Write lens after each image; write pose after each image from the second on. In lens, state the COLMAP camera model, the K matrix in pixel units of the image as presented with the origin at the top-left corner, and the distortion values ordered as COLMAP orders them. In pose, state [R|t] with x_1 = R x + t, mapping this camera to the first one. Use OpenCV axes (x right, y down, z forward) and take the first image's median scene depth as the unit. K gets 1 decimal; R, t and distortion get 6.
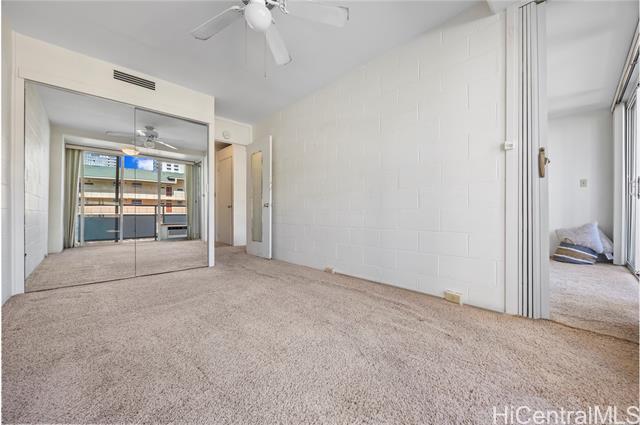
lens RADIAL K [[240.8, 0, 322.4], [0, 240.8, 213.1], [0, 0, 1]] dist [-0.000256, -0.000039]
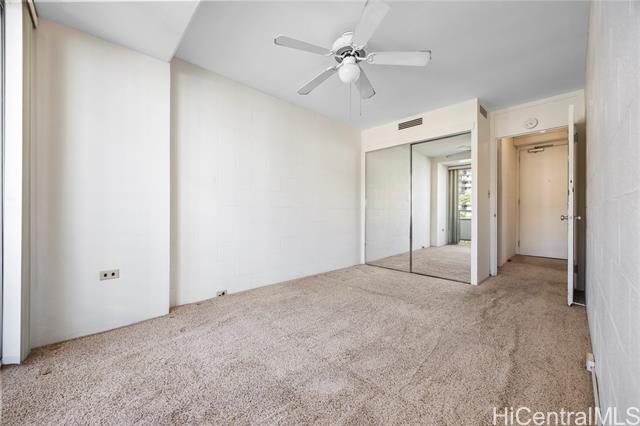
lens RADIAL K [[240.8, 0, 322.4], [0, 240.8, 213.6], [0, 0, 1]] dist [-0.000256, -0.000039]
pose [[0.046471, 0.004580, -0.998909, 0.501312], [0.000218, 0.999989, 0.004595, -0.061227], [0.998920, -0.000431, 0.046470, 0.437036]]
